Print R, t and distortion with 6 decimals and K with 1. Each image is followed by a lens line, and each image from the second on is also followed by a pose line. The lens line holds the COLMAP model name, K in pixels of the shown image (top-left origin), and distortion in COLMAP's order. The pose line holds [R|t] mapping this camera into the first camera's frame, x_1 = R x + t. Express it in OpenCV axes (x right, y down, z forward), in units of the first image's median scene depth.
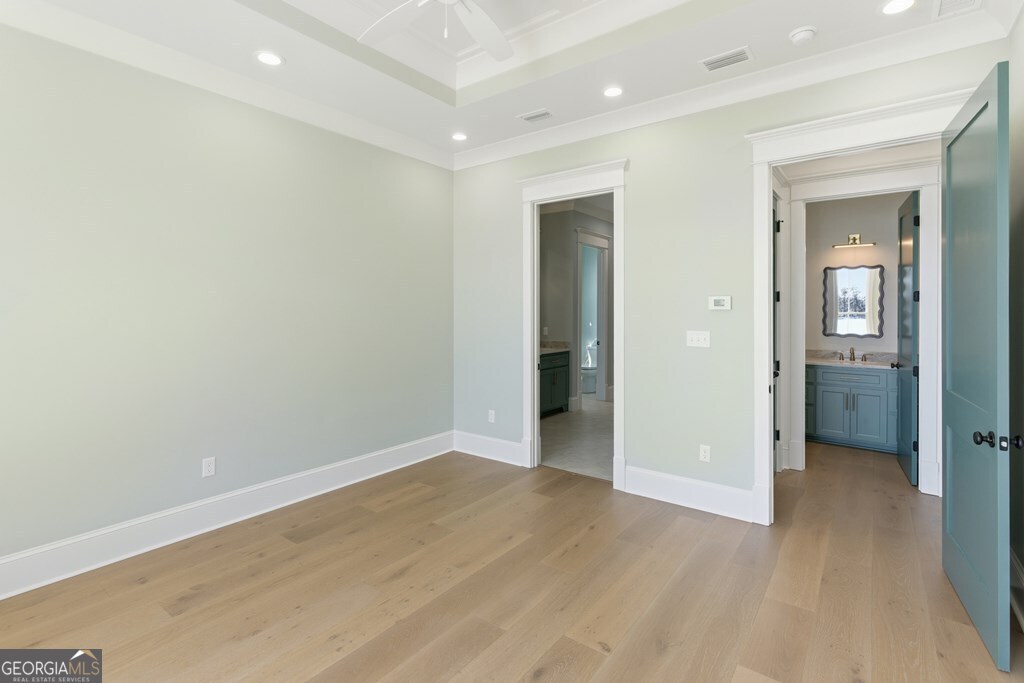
lens RADIAL K [[467.5, 0, 510.4], [0, 467.5, 320.1], [0, 0, 1]] dist [0.000904, 0.000340]
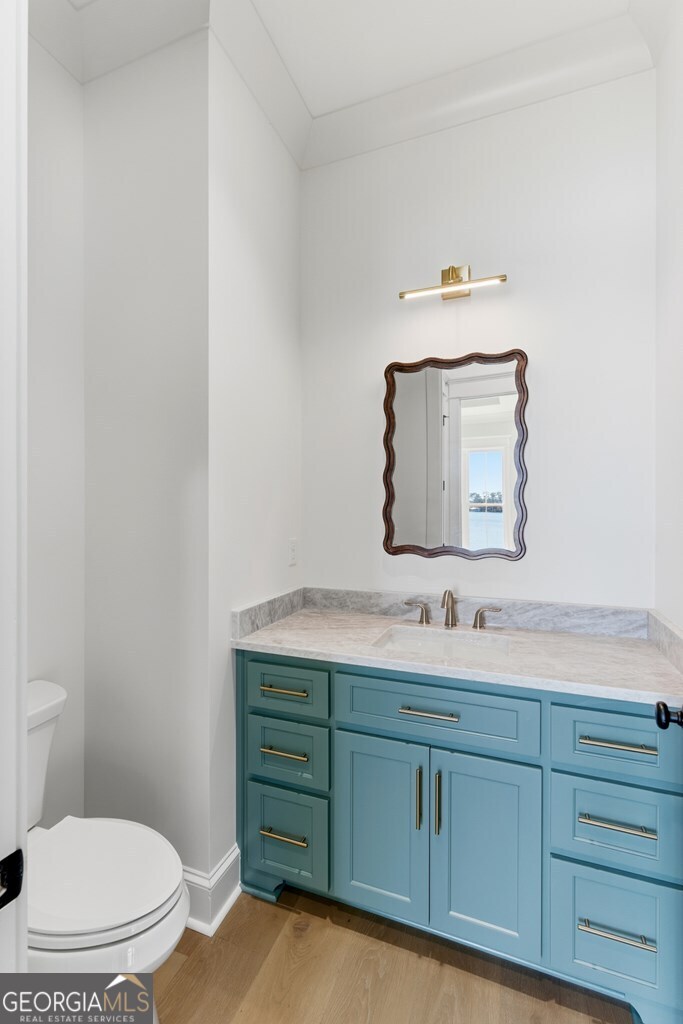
lens RADIAL K [[426.8, 0, 341.5], [0, 426.8, 512.0], [0, 0, 1]] dist [0.003411, 0.000286]
pose [[0.961957, 0.002636, 0.273188, 0.565643], [0.000517, 0.999934, -0.011470, 0.005680], [-0.273200, 0.011175, 0.961892, 0.715676]]
